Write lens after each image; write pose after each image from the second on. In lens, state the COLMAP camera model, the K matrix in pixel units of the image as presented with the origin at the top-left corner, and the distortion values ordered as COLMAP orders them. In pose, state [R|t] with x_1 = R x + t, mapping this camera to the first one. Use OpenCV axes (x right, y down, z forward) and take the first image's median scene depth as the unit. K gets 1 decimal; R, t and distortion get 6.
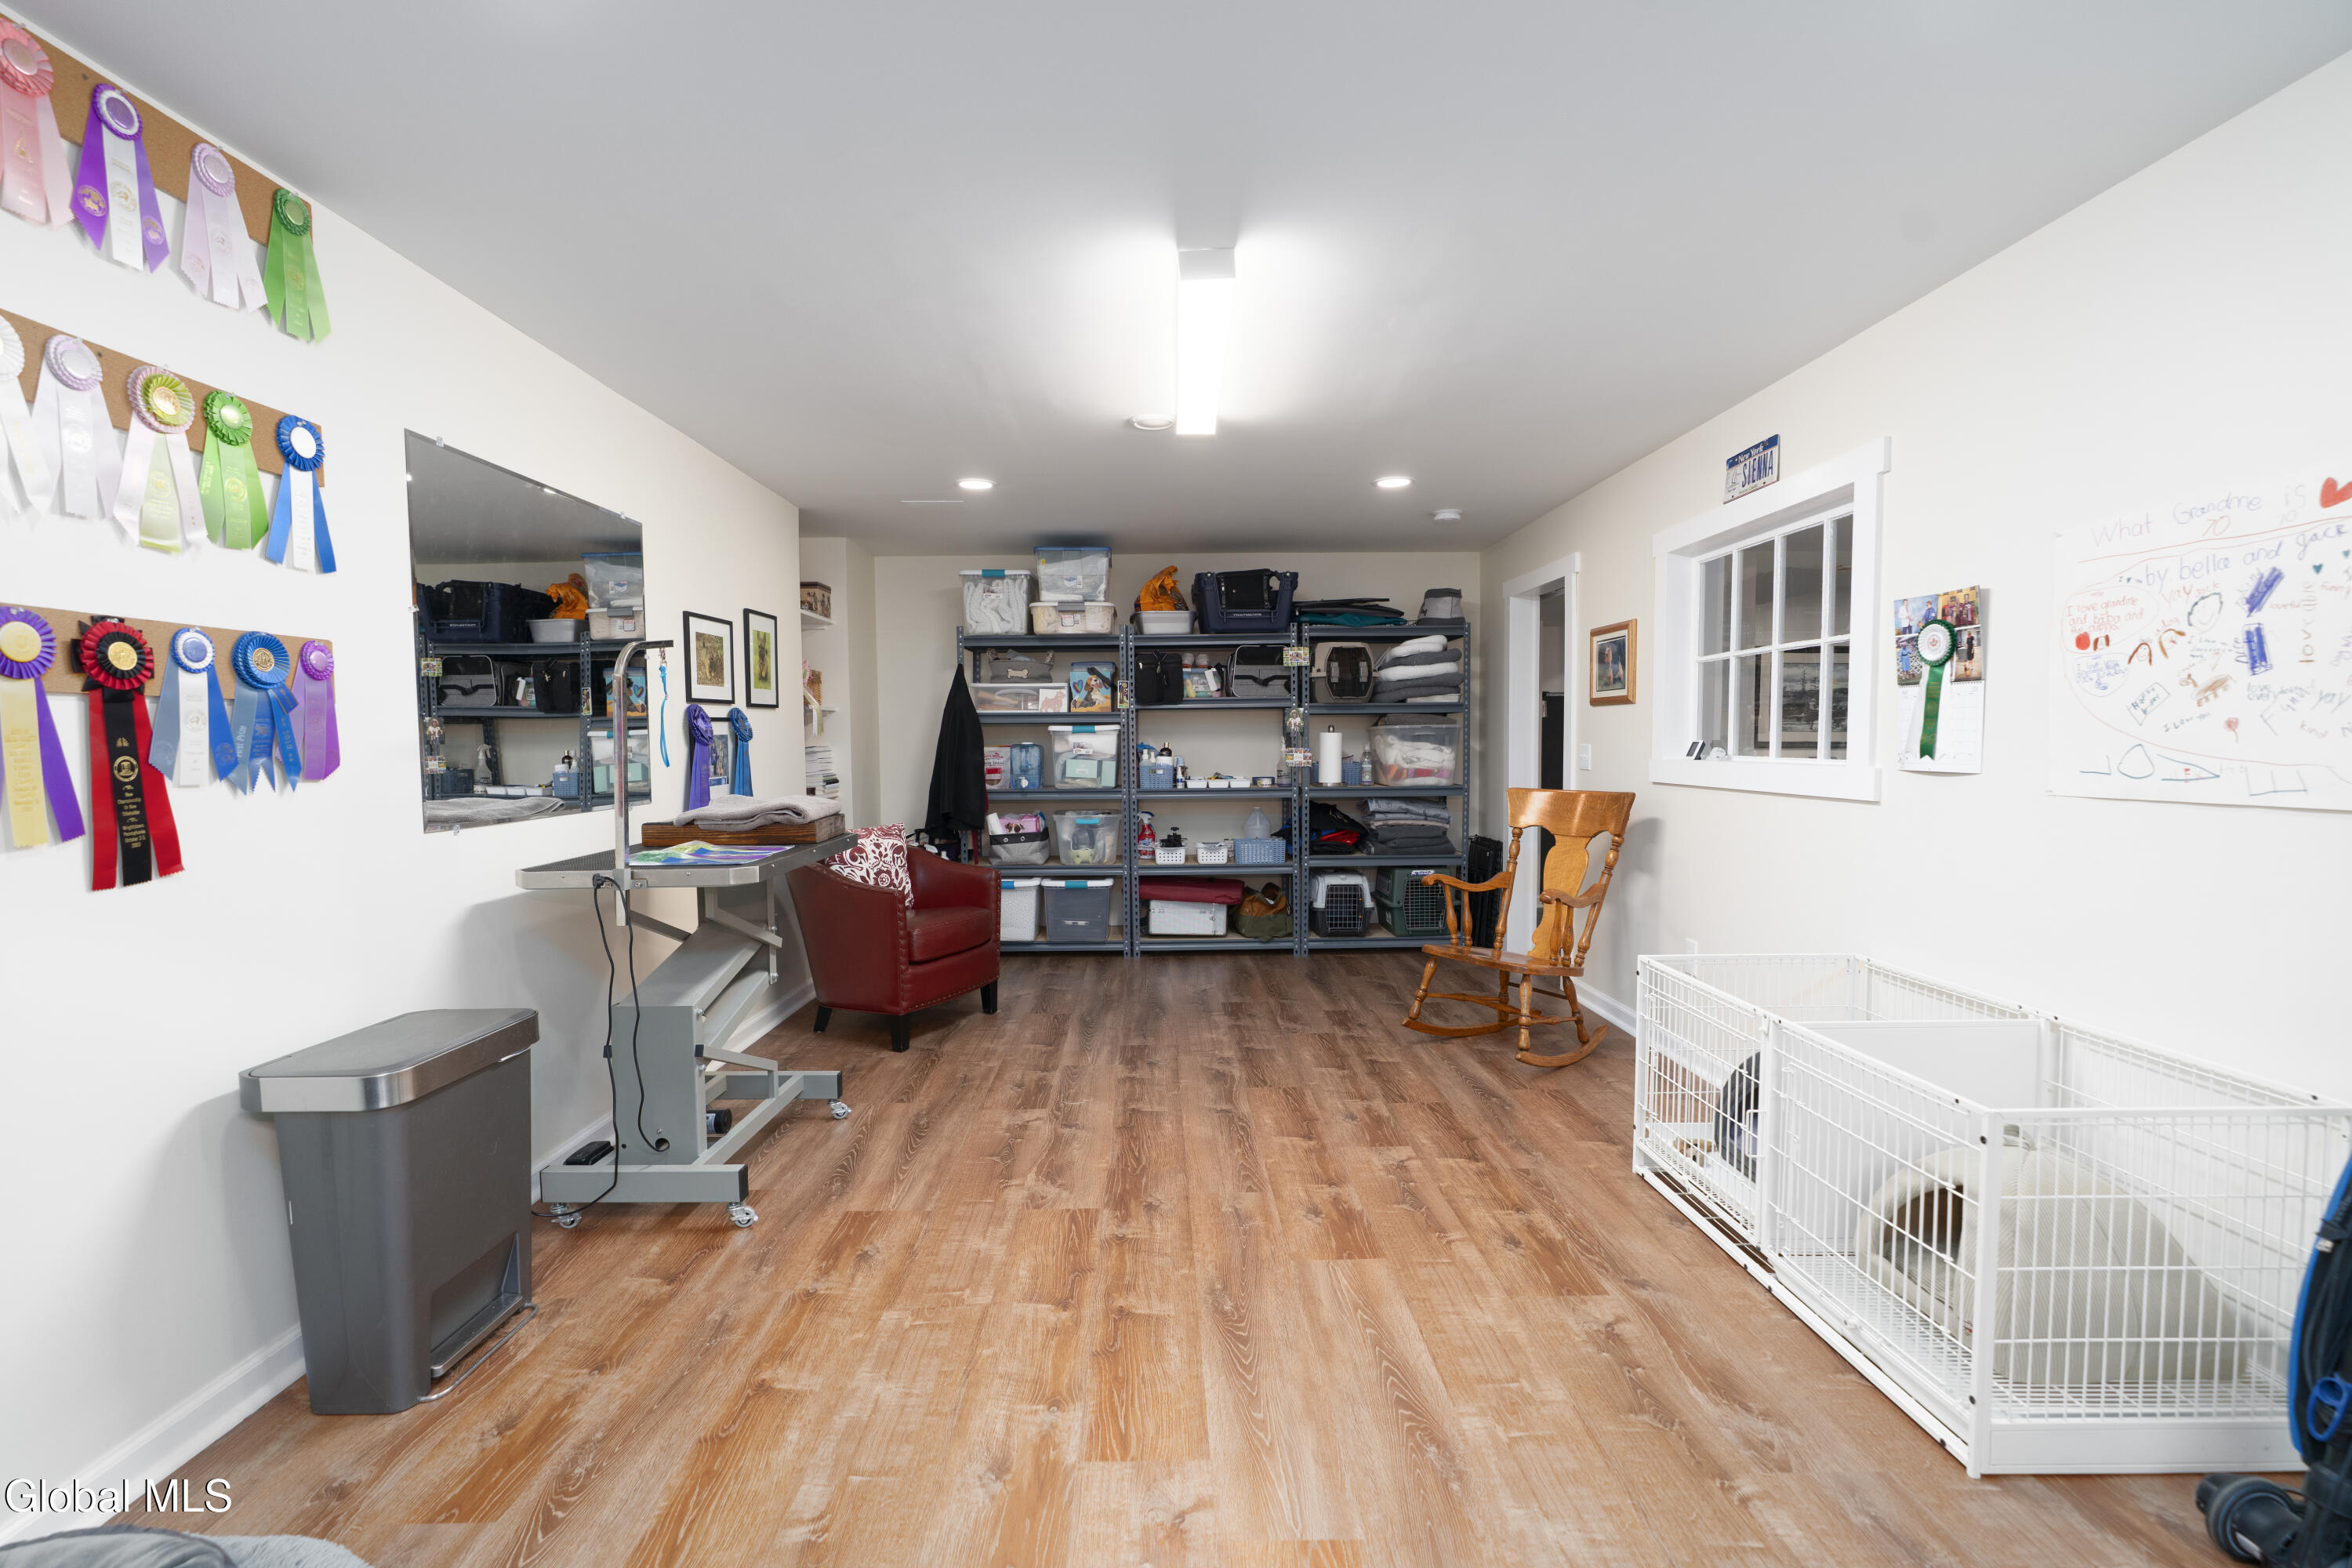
lens RADIAL K [[1048.0, 0, 1166.2], [0, 1048.0, 791.9], [0, 0, 1]] dist [-0.029985, 0.000117]
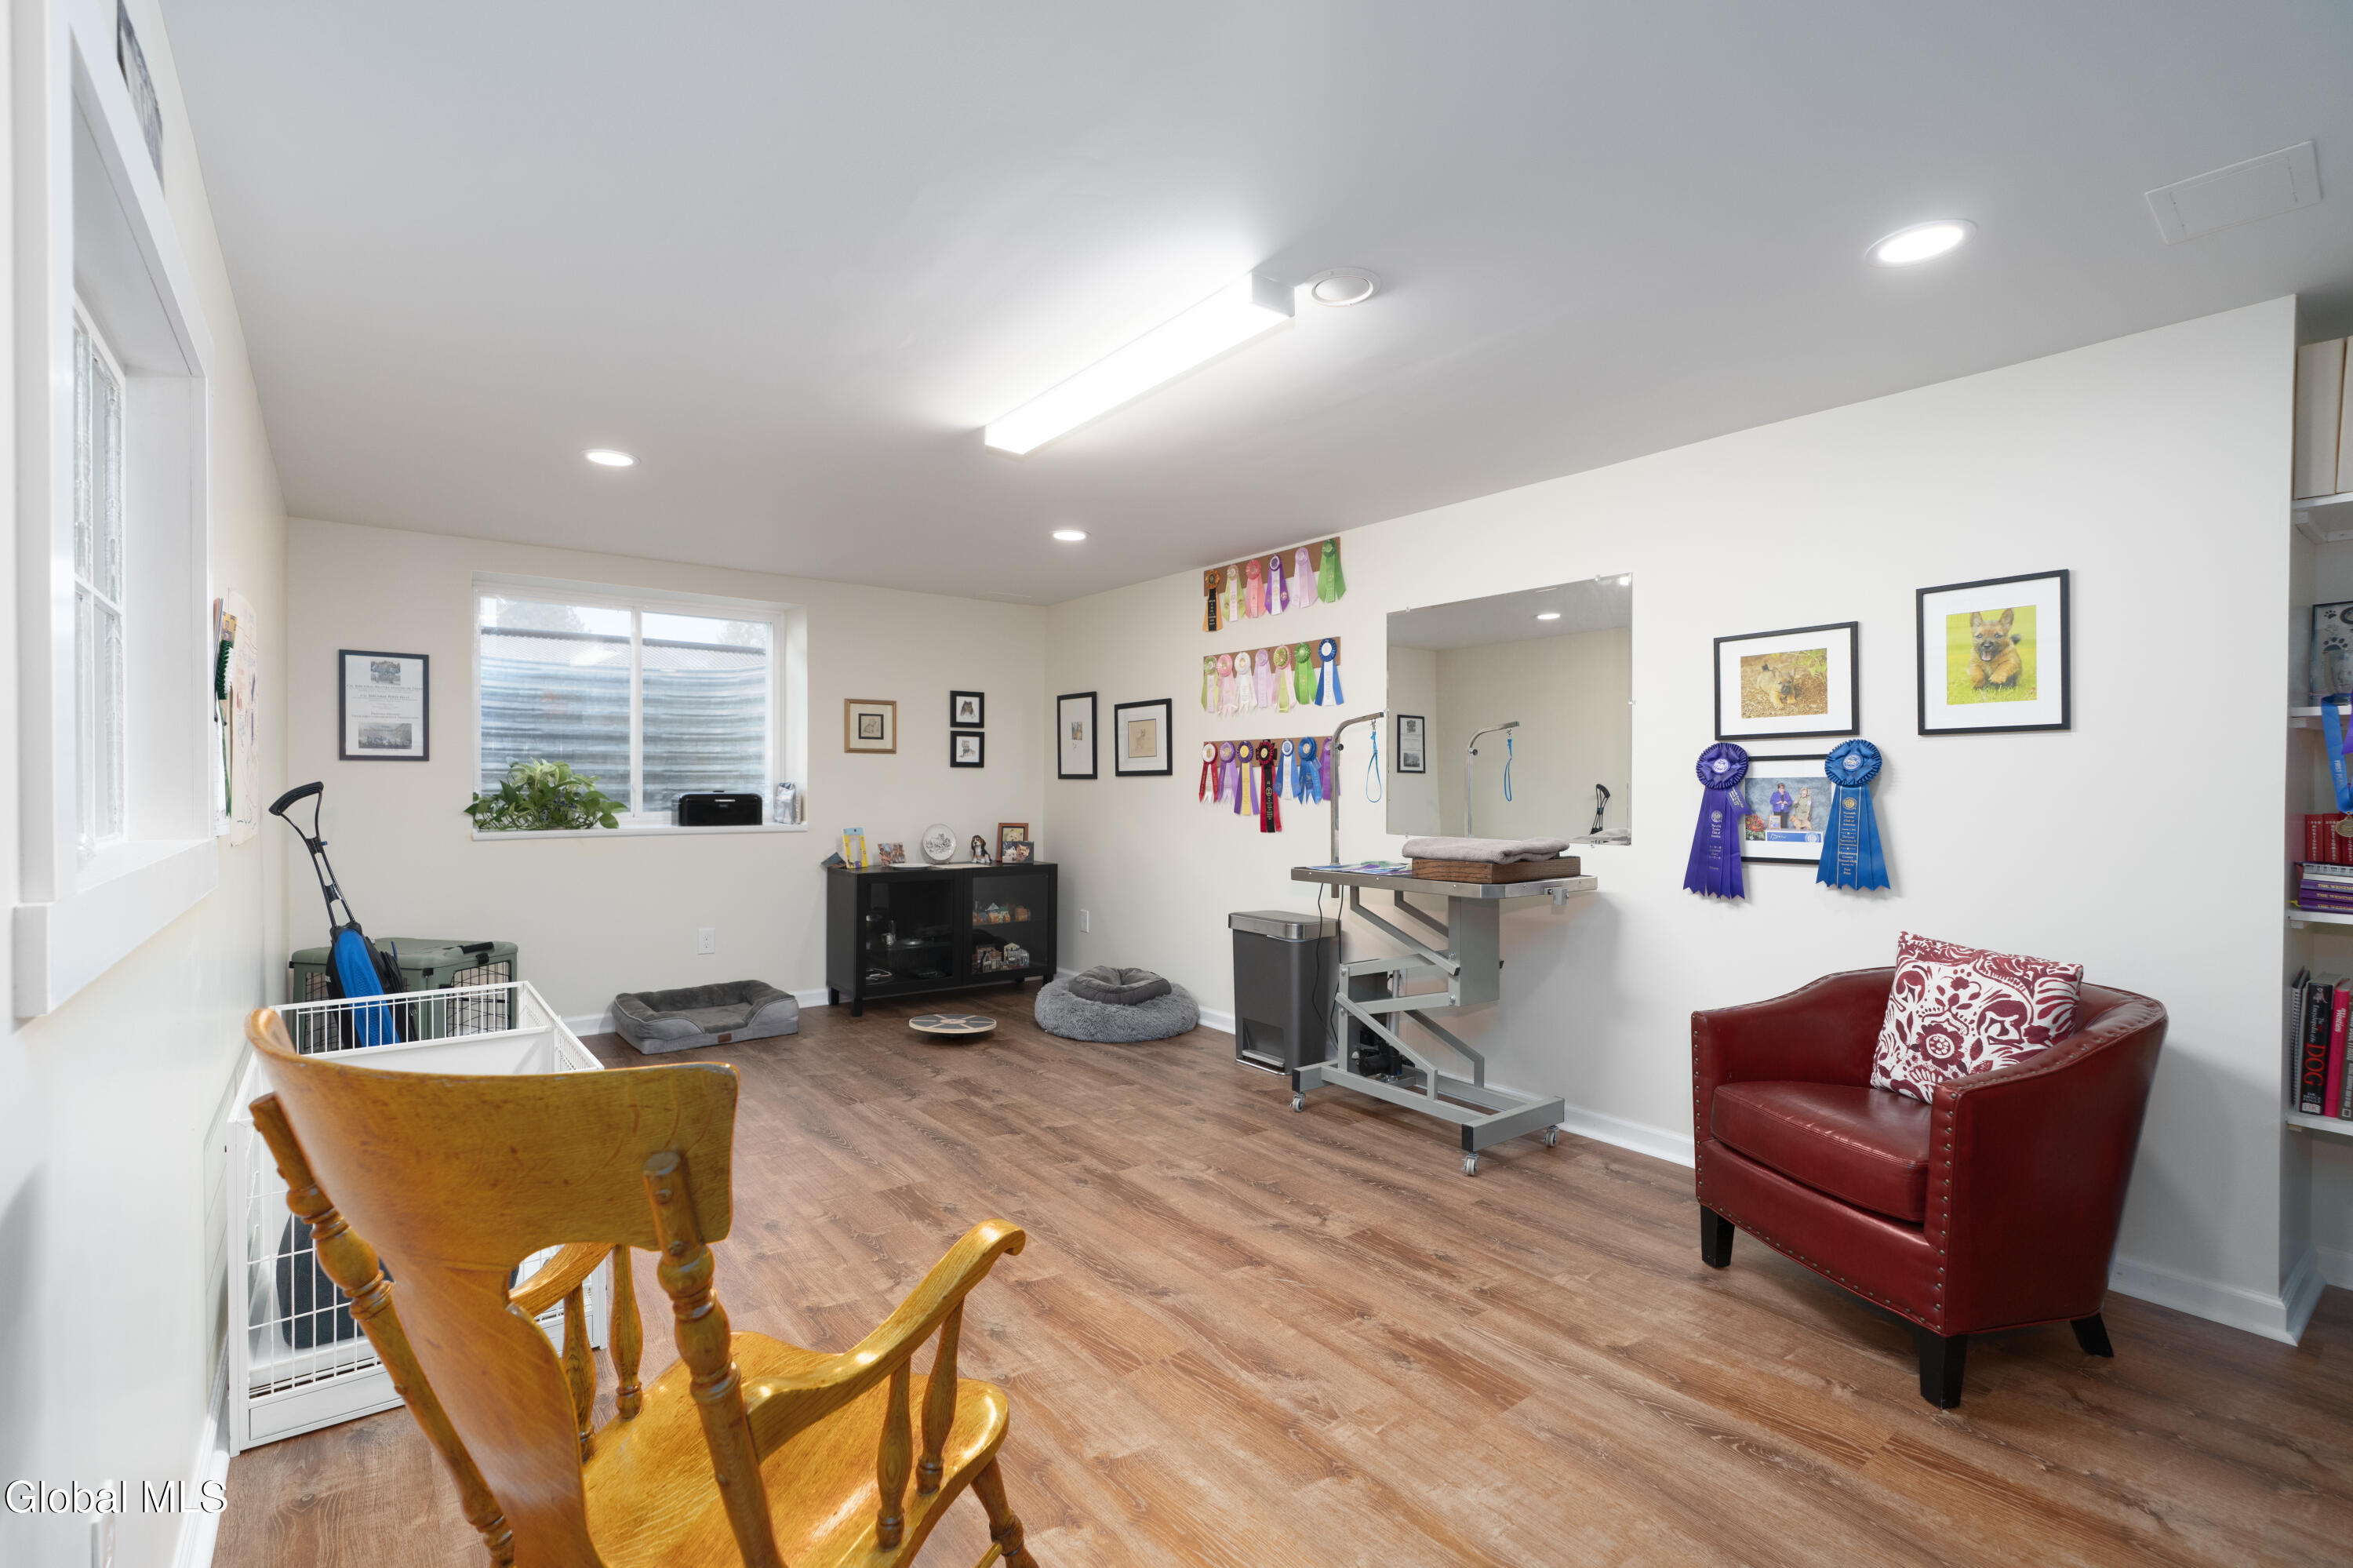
lens RADIAL K [[1048.5, 0, 1163.8], [0, 1048.5, 787.0], [0, 0, 1]] dist [-0.029985, 0.000117]
pose [[-0.795811, 0.007854, -0.605494, 0.616315], [-0.027956, 0.998373, 0.049693, -0.107615], [0.604900, 0.056474, -0.794297, 1.949171]]
